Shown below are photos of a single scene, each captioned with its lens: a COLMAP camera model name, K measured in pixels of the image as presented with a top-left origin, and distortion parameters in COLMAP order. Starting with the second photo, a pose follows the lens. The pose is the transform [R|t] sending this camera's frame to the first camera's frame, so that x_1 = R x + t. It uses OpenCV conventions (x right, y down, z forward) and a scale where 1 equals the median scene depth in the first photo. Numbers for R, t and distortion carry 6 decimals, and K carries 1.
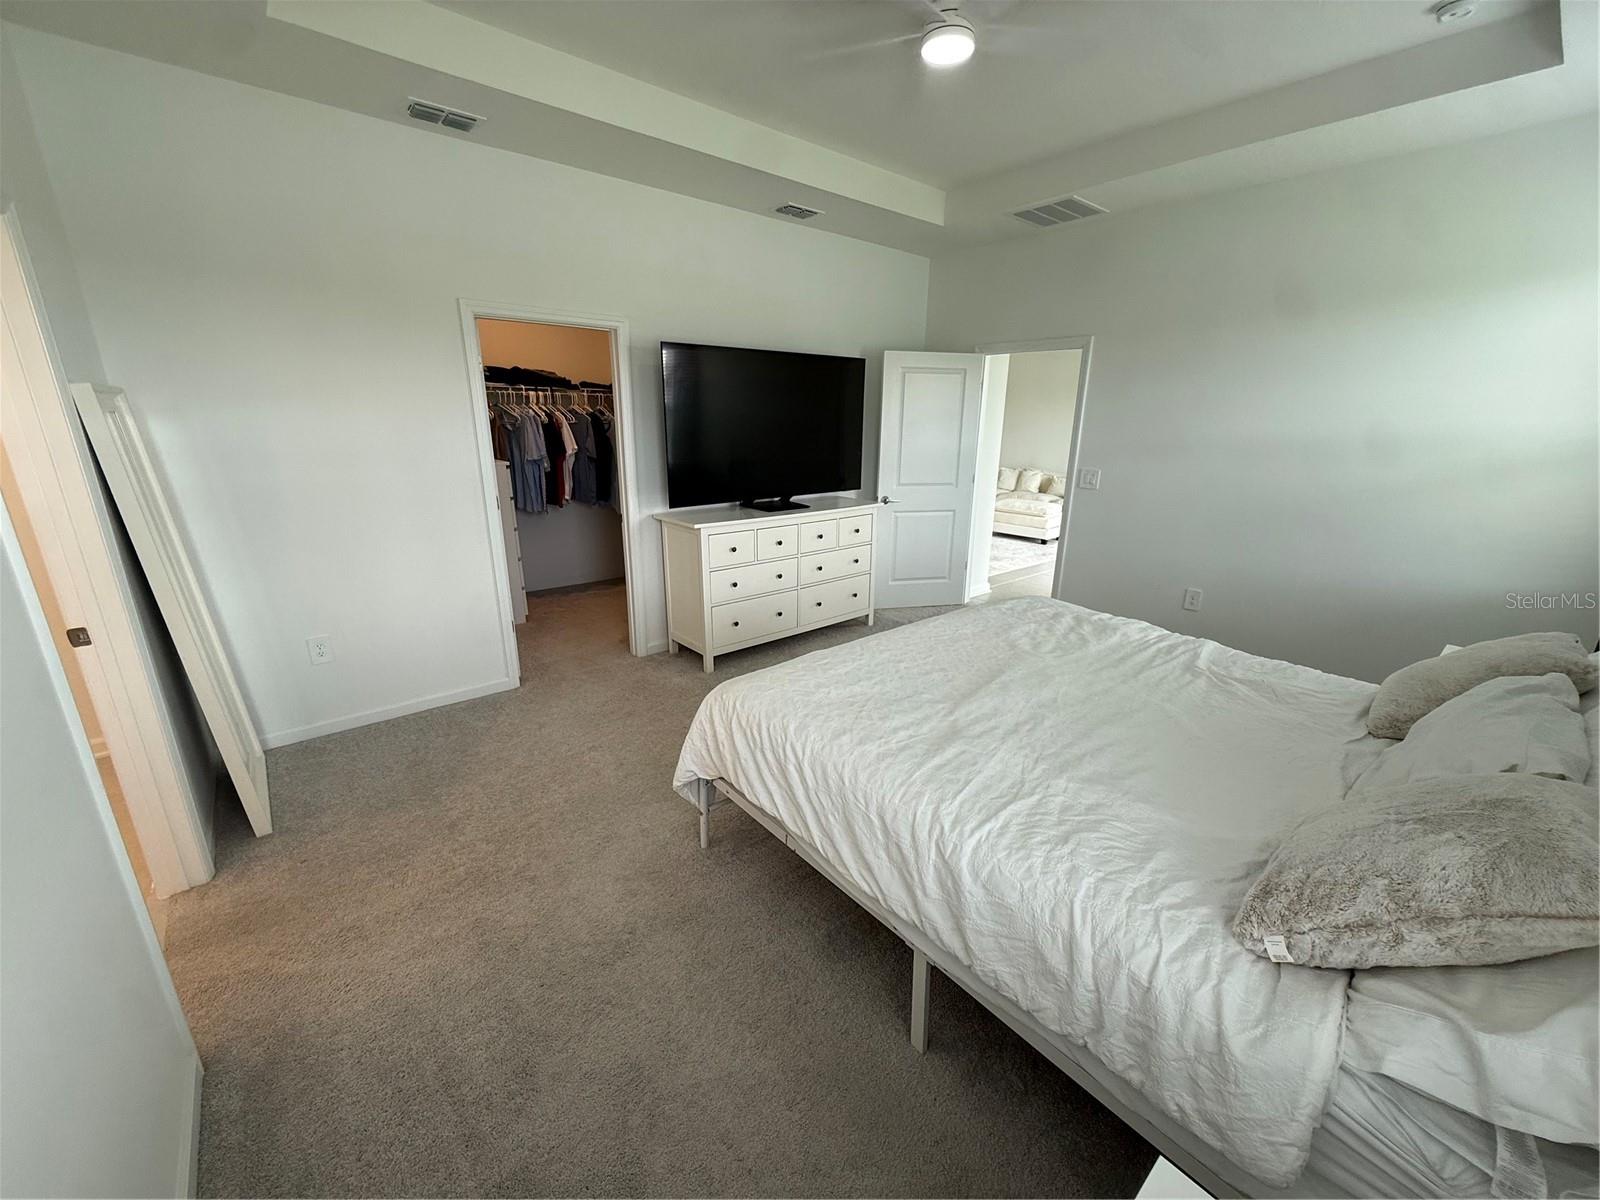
lens RADIAL K [[637.1, 0, 803.6], [0, 637.1, 600.7], [0, 0, 1]] dist [0.000692, 0.000153]
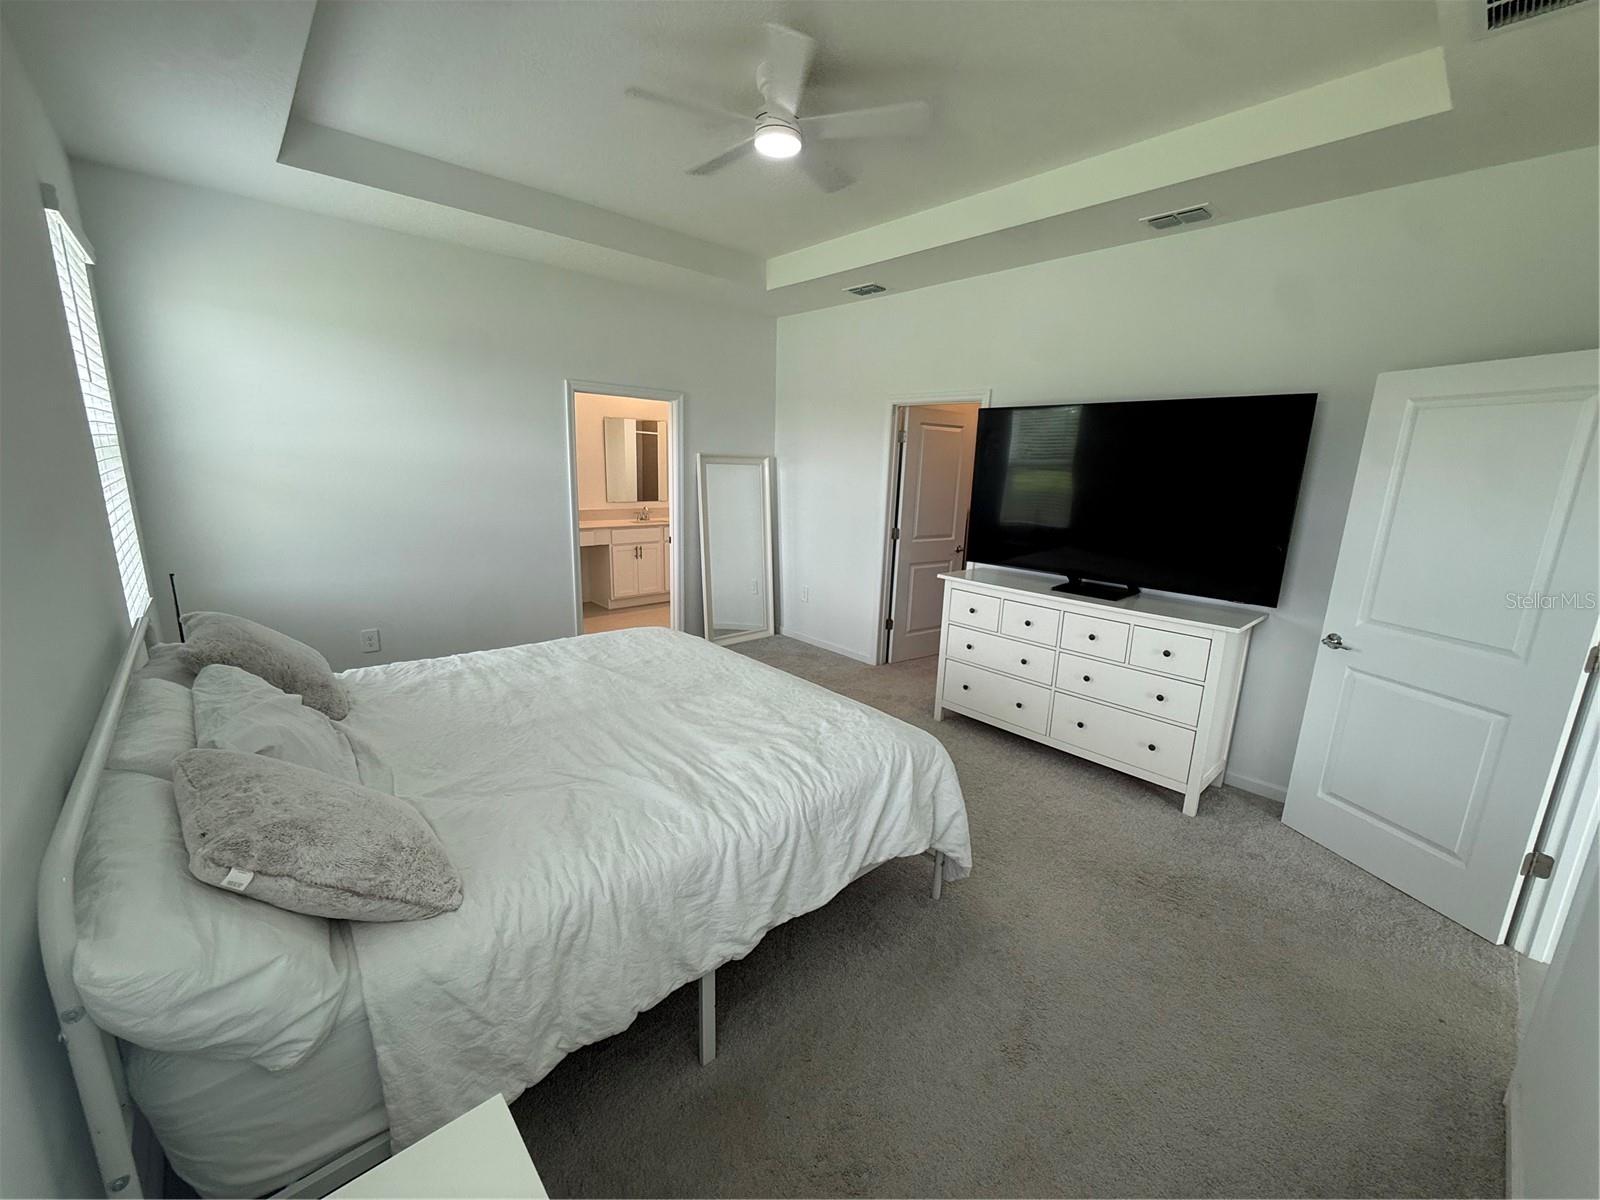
lens RADIAL K [[626.5, 0, 798.7], [0, 626.5, 597.4], [0, 0, 1]] dist [-0.007311, 0.000074]
pose [[0.041243, 0.201028, -0.978717, 0.743143], [-0.315998, 0.931895, 0.178095, -0.170400], [0.947863, 0.301927, 0.101959, 0.596227]]
